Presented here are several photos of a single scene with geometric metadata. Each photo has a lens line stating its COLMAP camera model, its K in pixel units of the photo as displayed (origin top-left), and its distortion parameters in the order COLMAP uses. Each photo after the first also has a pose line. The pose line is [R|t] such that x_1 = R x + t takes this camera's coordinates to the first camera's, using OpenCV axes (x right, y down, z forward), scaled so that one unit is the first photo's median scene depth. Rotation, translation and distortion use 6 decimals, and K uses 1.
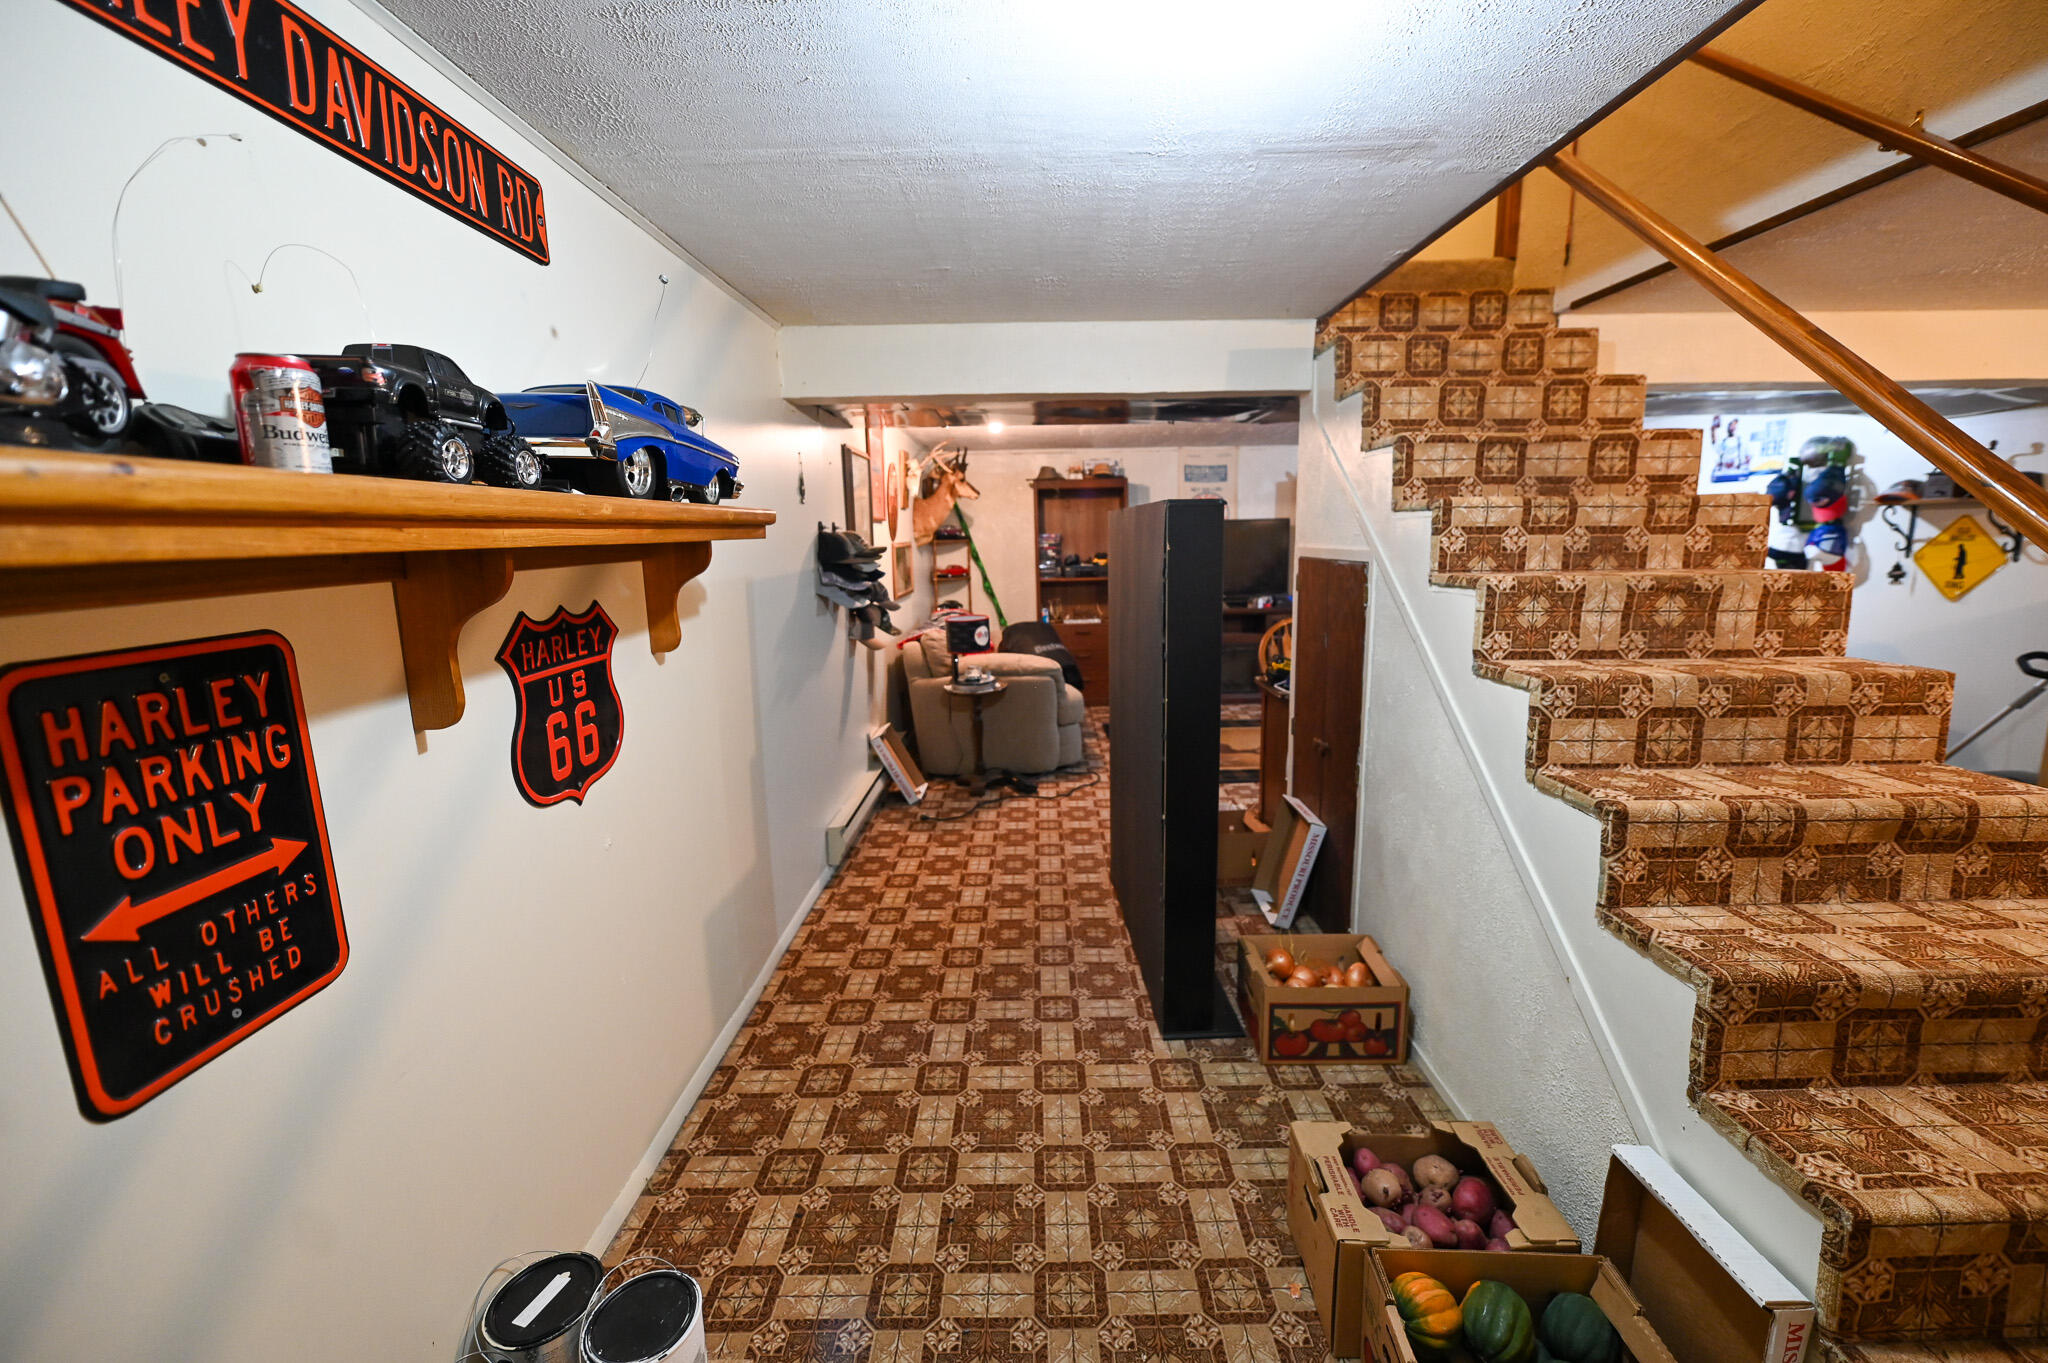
lens RADIAL K [[815.8, 0, 1031.2], [0, 815.8, 688.2], [0, 0, 1]] dist [-0.006636, -0.000594]
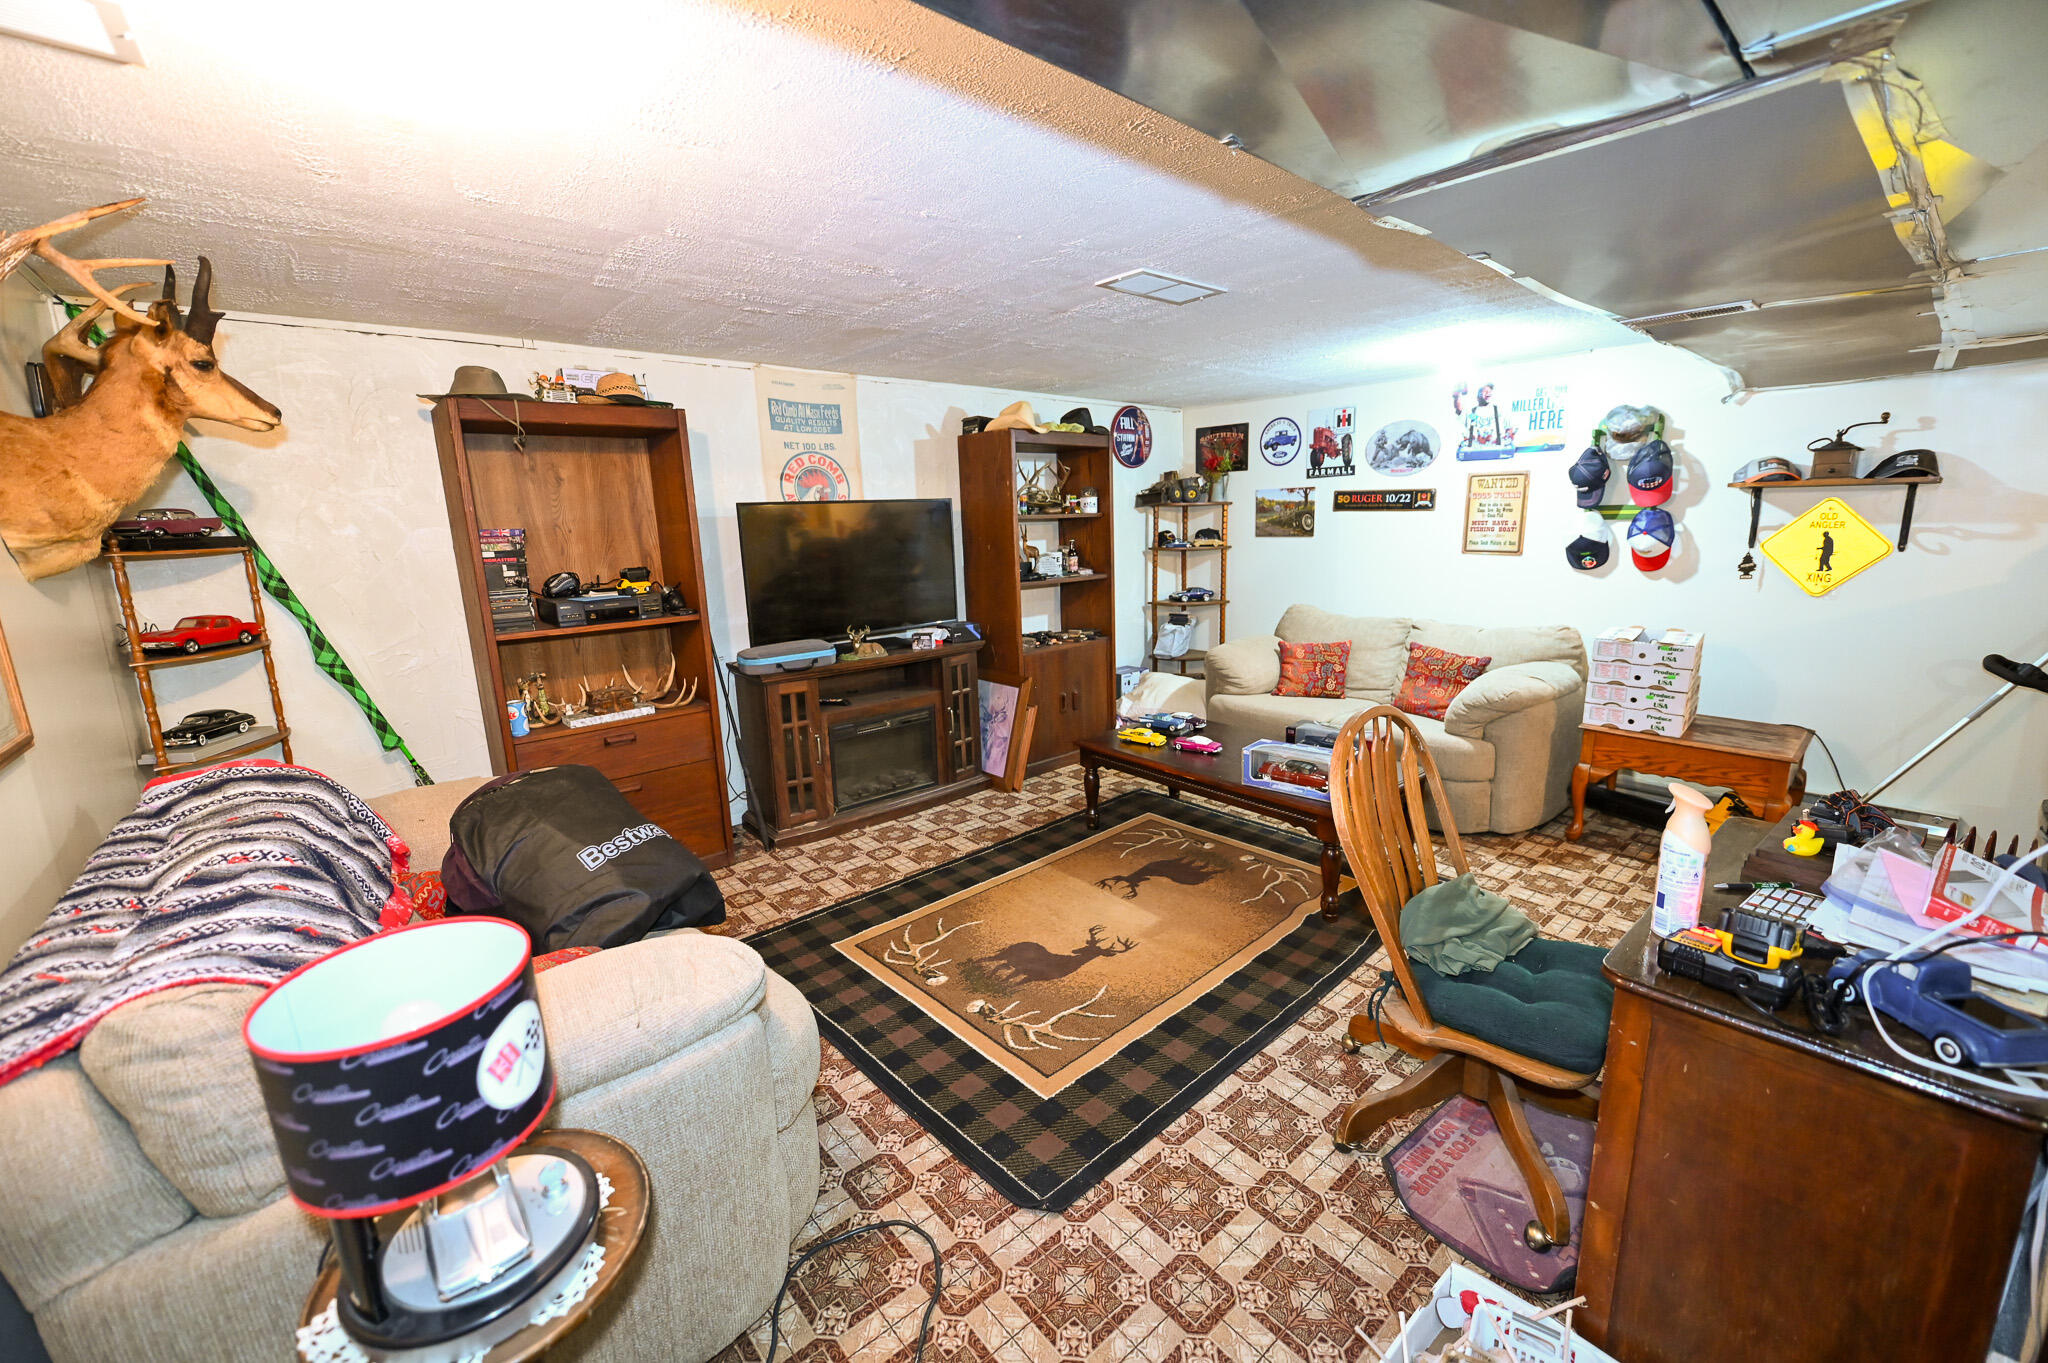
lens RADIAL K [[815.8, 0, 1031.9], [0, 815.8, 678.6], [0, 0, 1]] dist [-0.006636, -0.000594]
pose [[0.755580, -0.127342, 0.642560, -0.121457], [0.126635, 0.990814, 0.047450, -0.221901], [-0.642699, 0.045518, 0.764765, 1.151510]]
